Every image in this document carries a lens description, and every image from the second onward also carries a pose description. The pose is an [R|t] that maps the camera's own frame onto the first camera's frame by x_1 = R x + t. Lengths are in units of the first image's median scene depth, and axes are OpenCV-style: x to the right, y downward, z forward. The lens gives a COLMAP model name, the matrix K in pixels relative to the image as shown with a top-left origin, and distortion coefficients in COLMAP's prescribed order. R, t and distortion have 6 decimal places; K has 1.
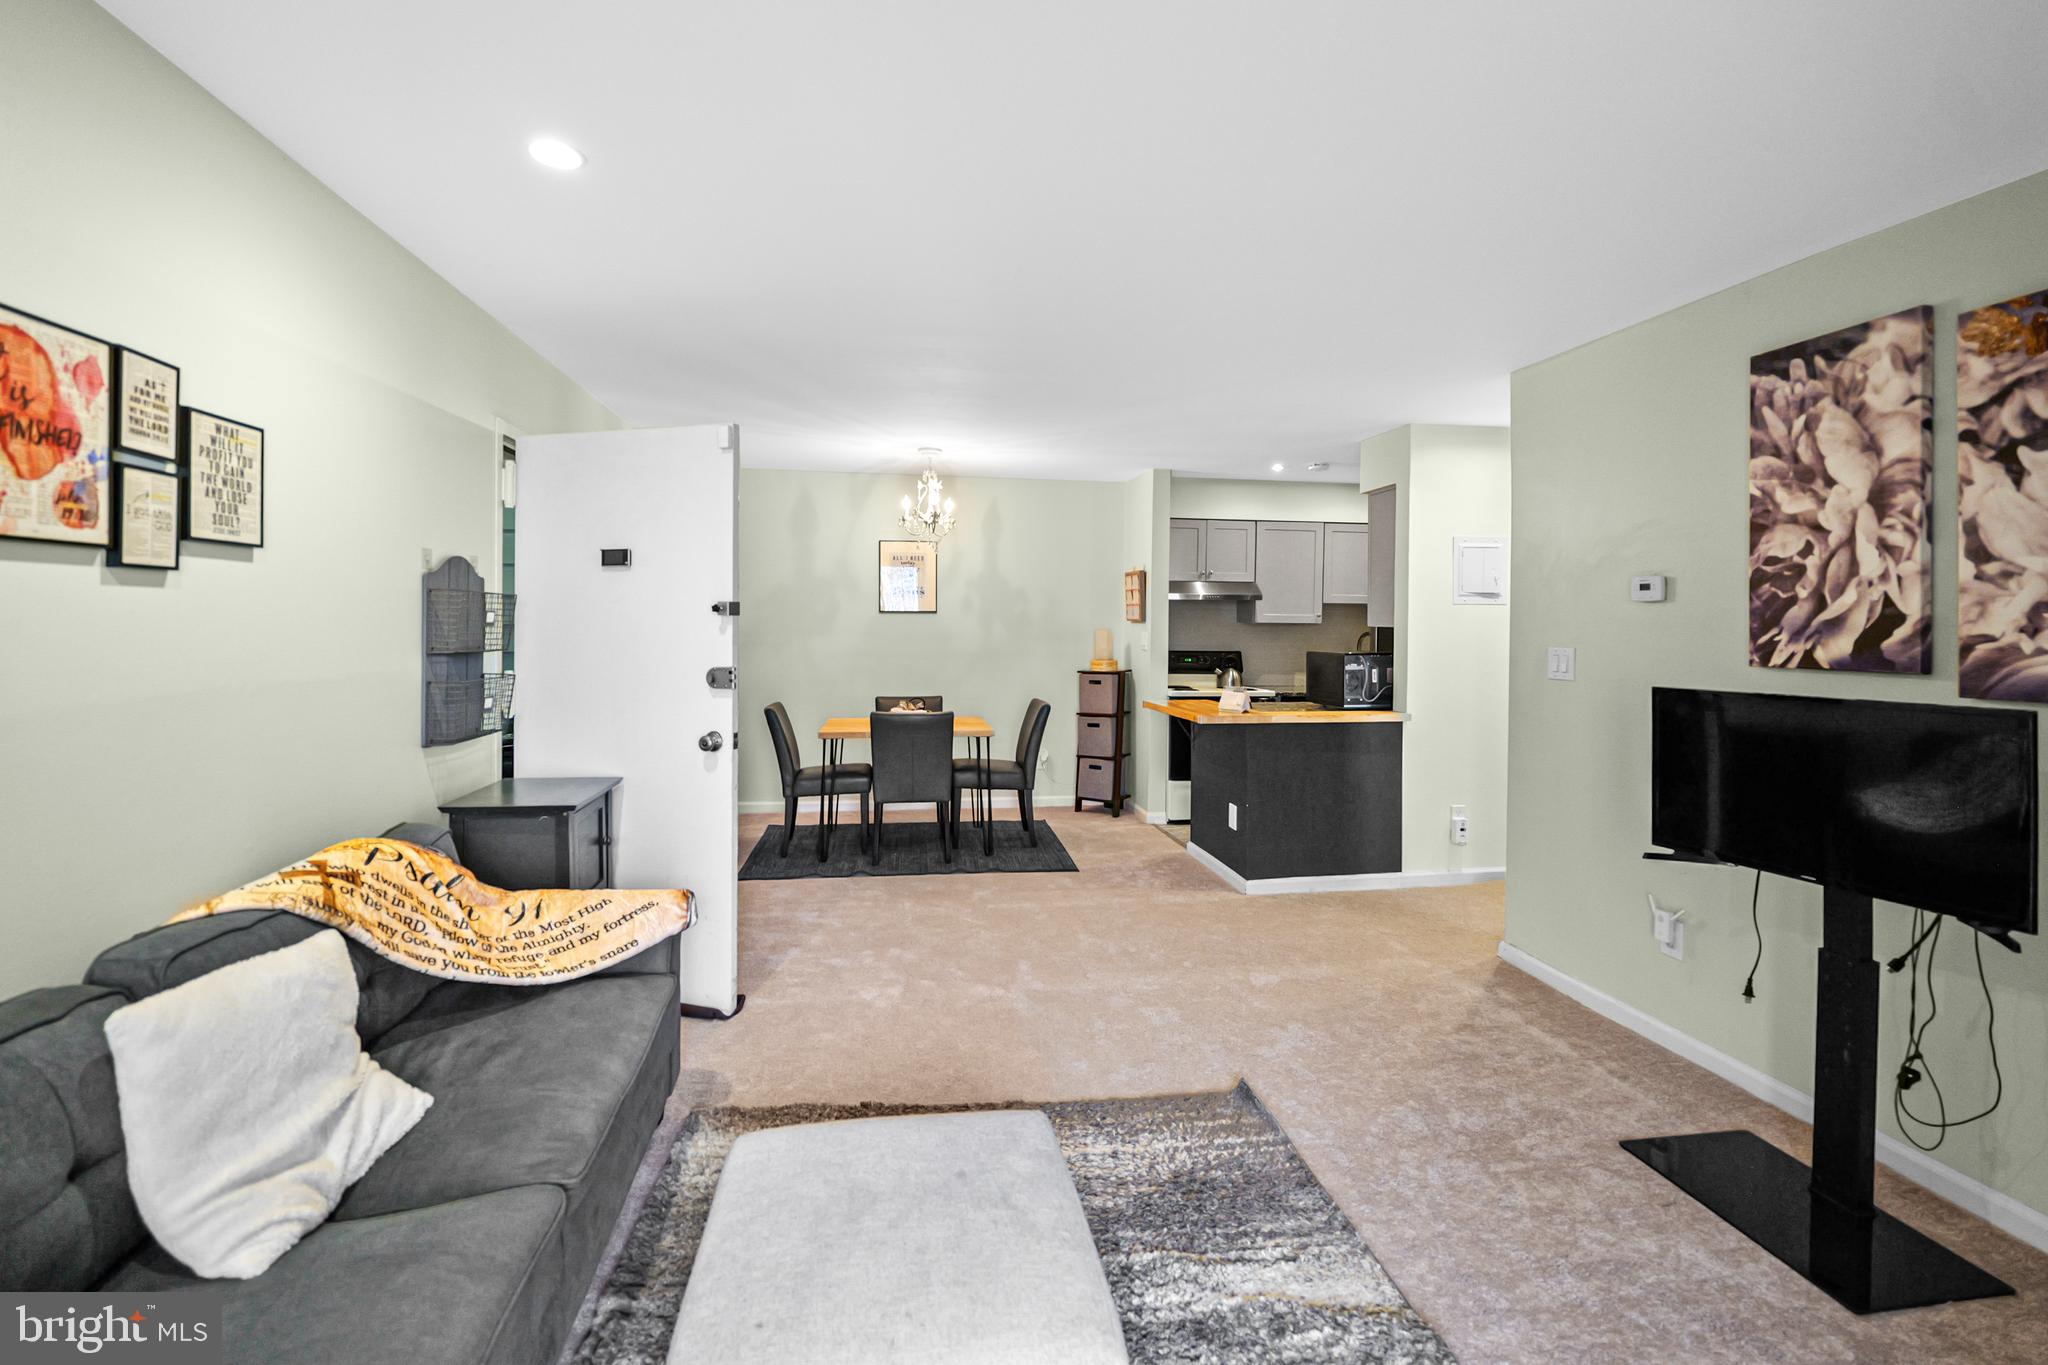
lens RADIAL K [[858.2, 0, 1019.7], [0, 858.2, 653.5], [0, 0, 1]] dist [-0.009741, 0.000202]
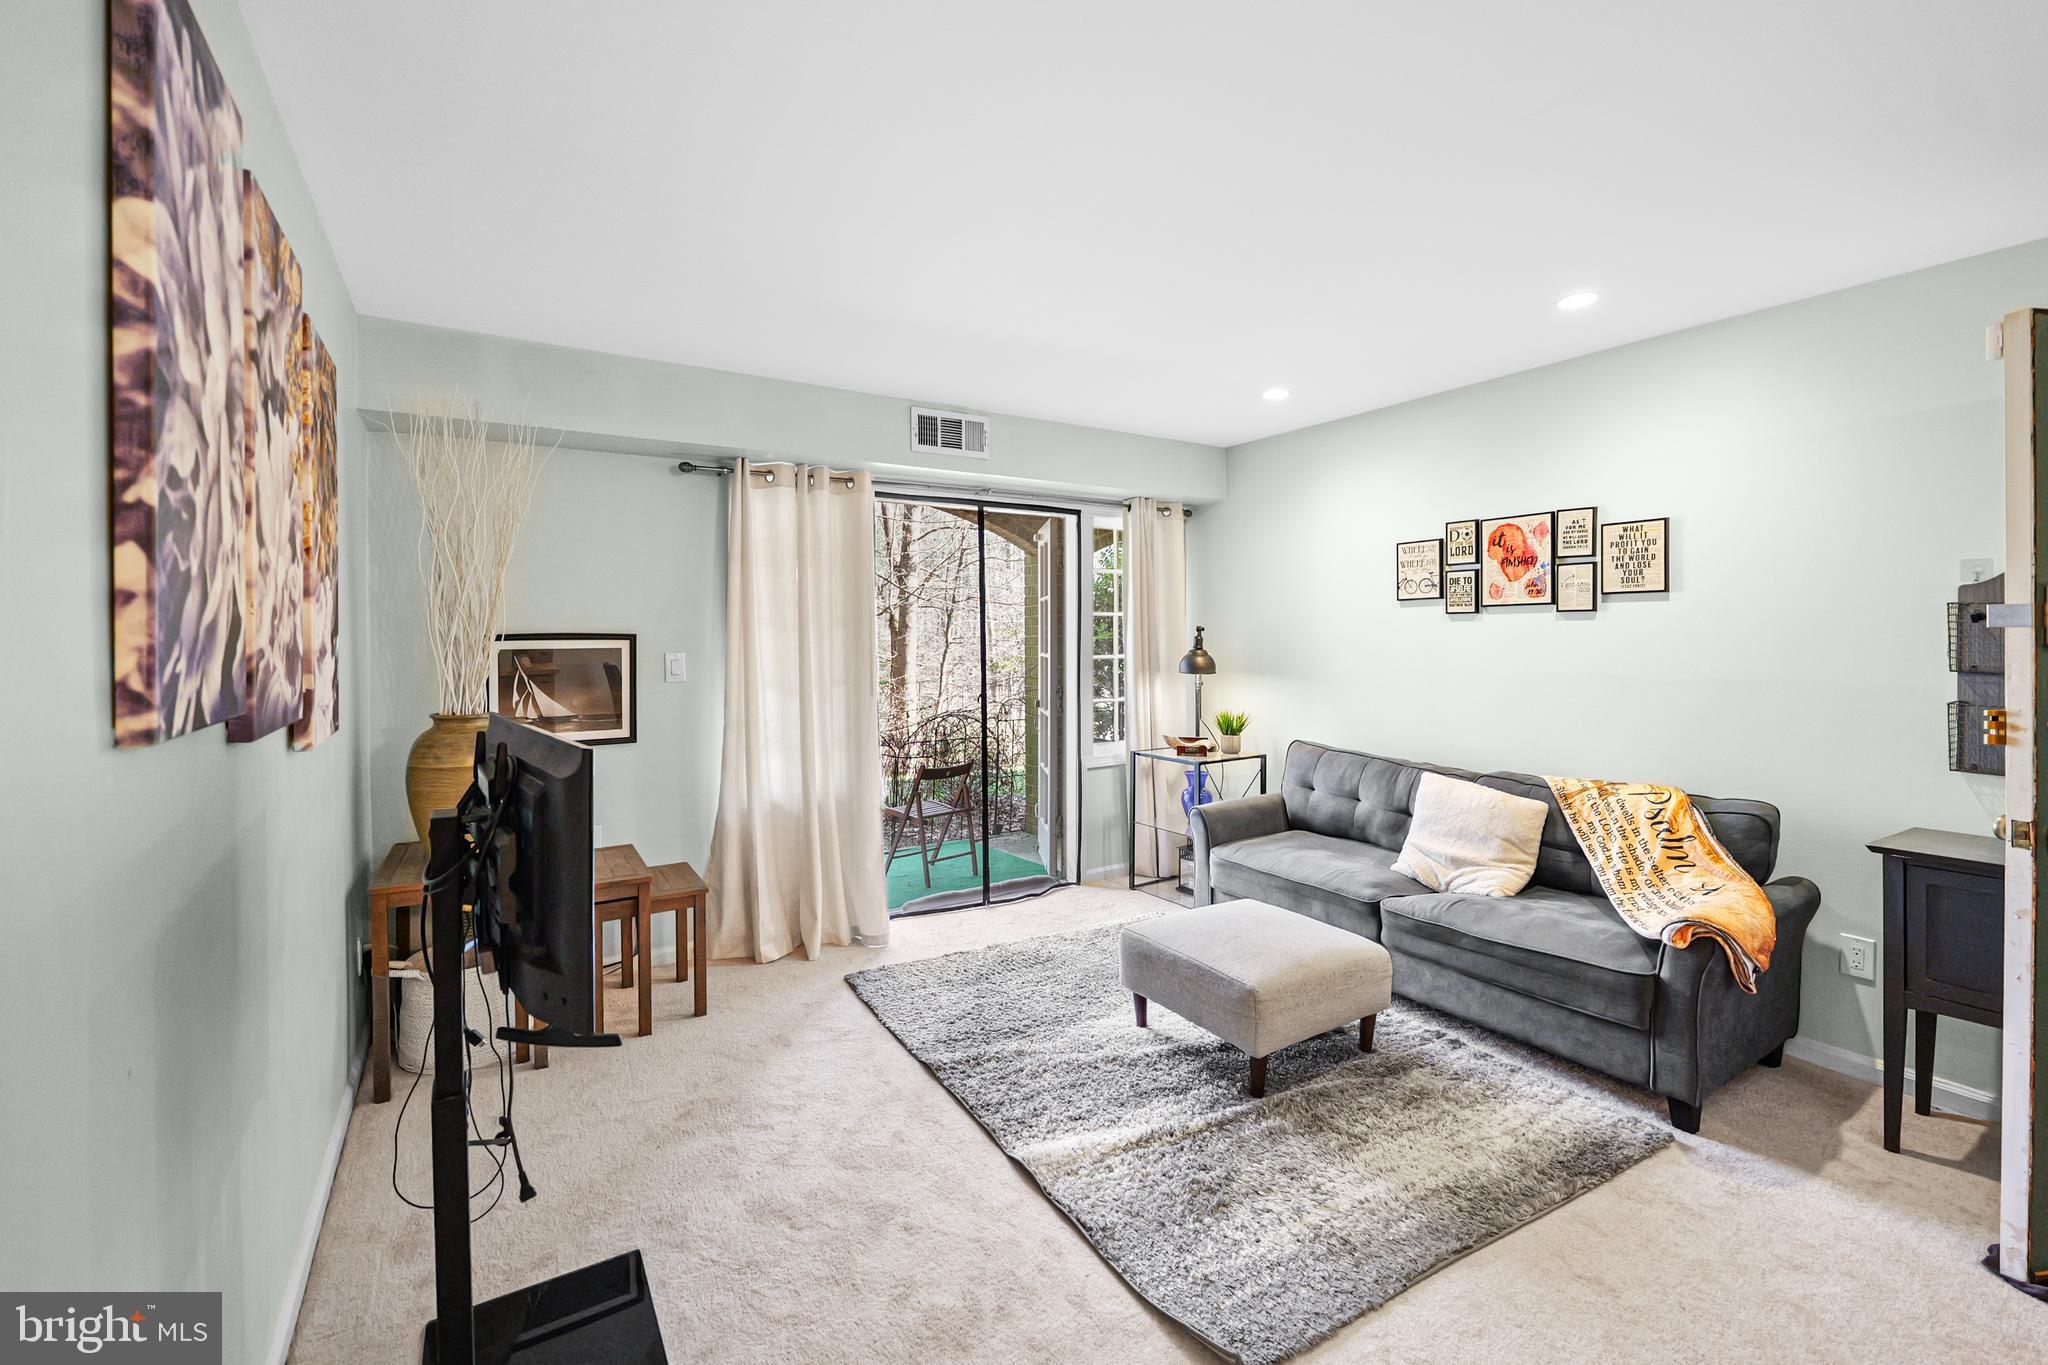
lens RADIAL K [[858.2, 0, 1019.7], [0, 858.2, 653.5], [0, 0, 1]] dist [-0.009741, 0.000202]
pose [[-0.915417, 0.005392, -0.402470, 1.051193], [-0.016227, 0.998603, 0.050289, -0.083045], [0.402179, 0.052566, -0.914051, 2.393873]]
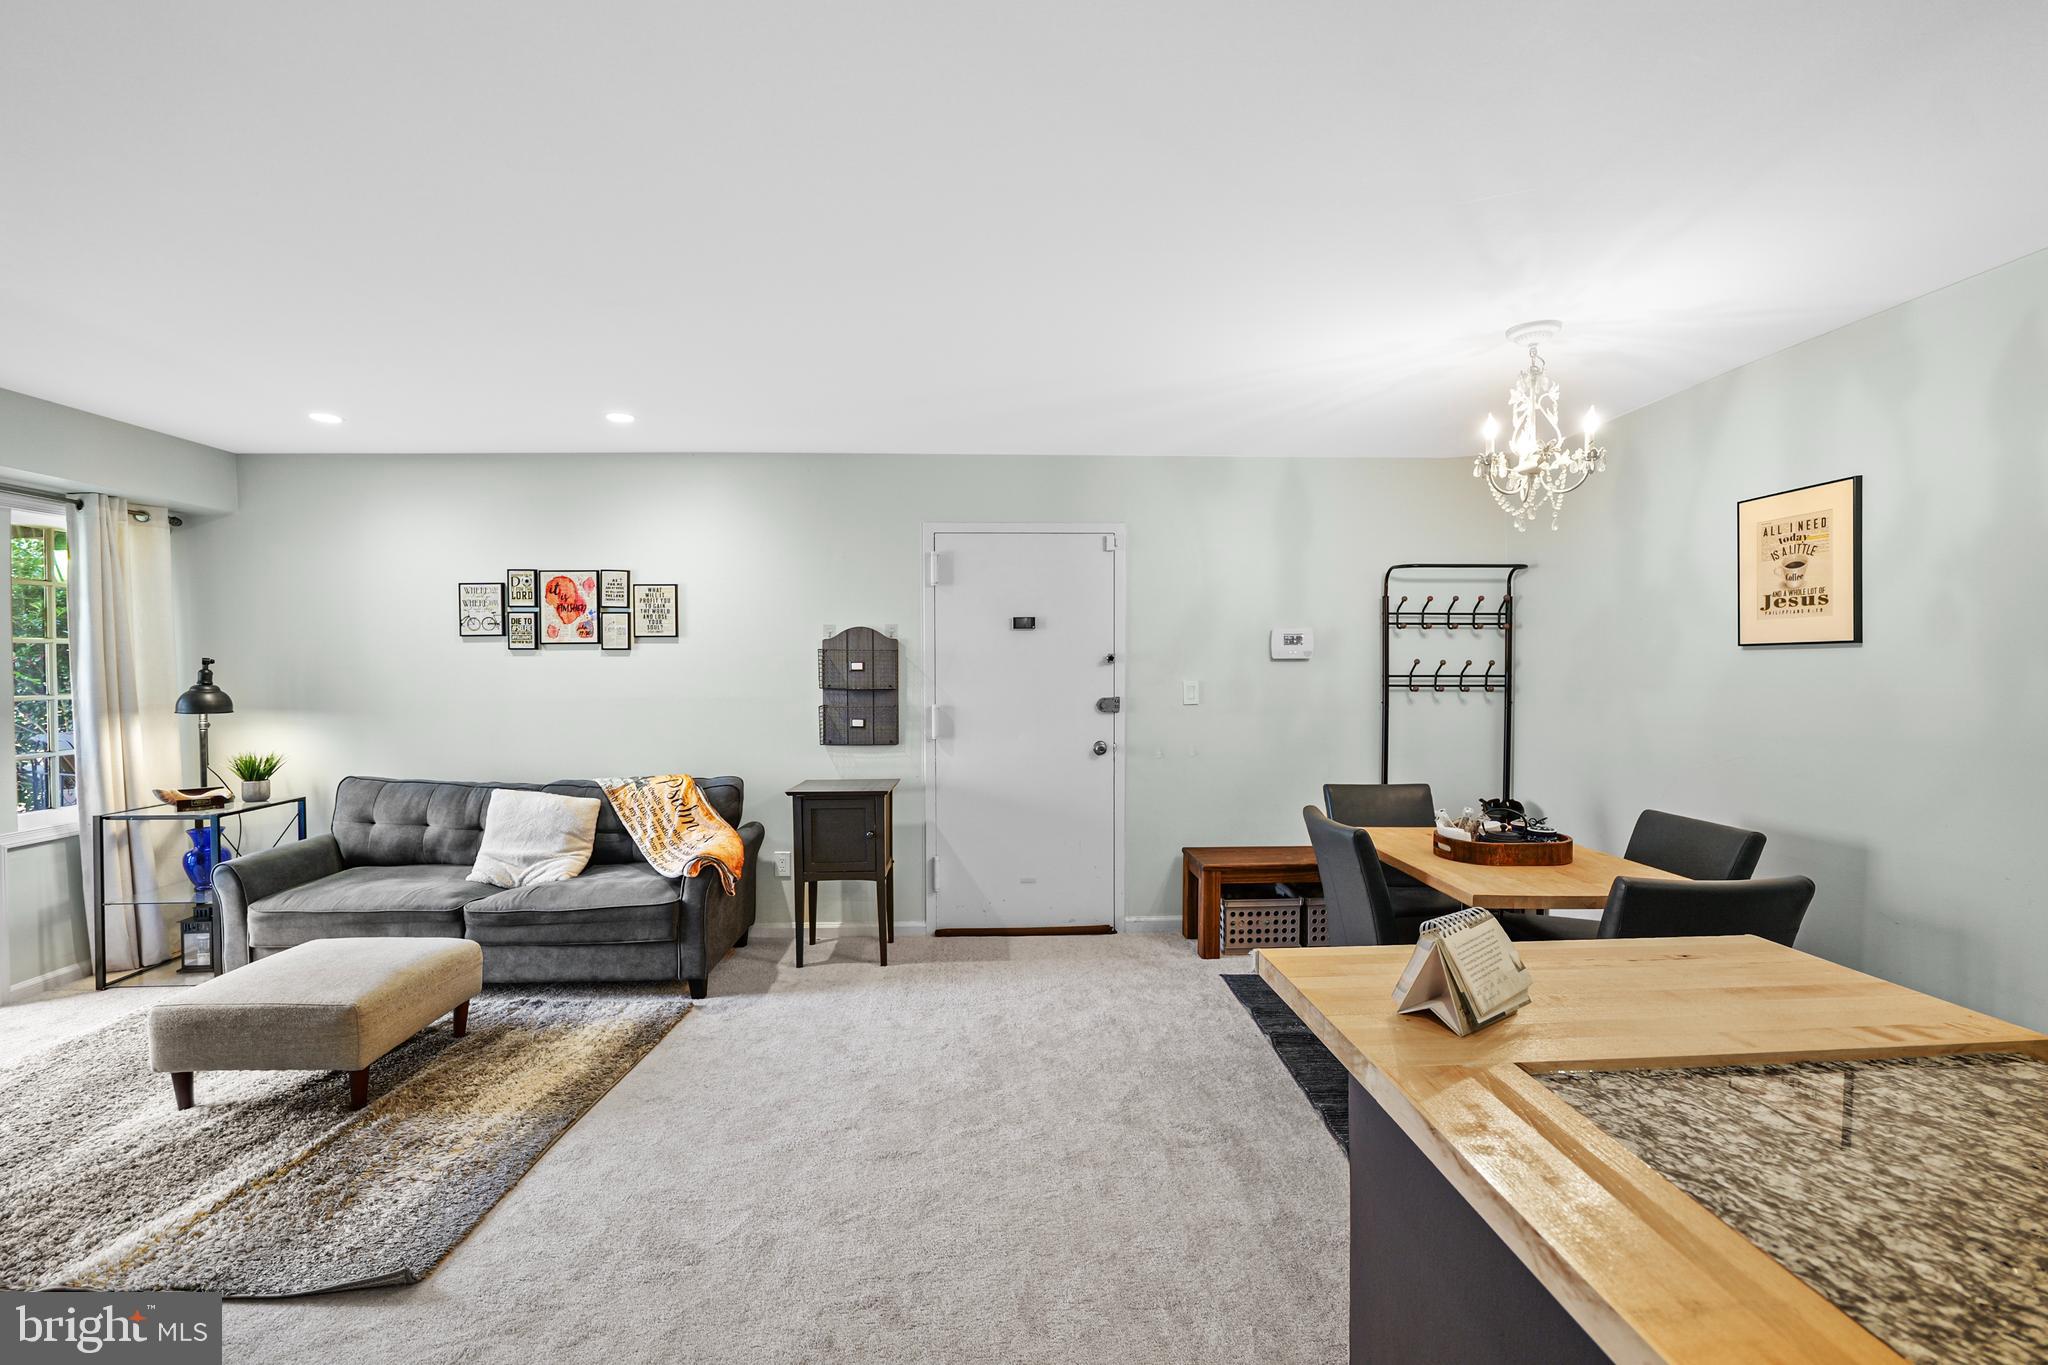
lens RADIAL K [[858.2, 0, 1019.7], [0, 858.2, 653.5], [0, 0, 1]] dist [-0.009741, 0.000202]
pose [[-0.104424, -0.020081, -0.994330, 1.519397], [-0.031951, 0.999348, -0.016827, -0.085850], [0.994019, 0.030013, -0.104998, 2.577190]]
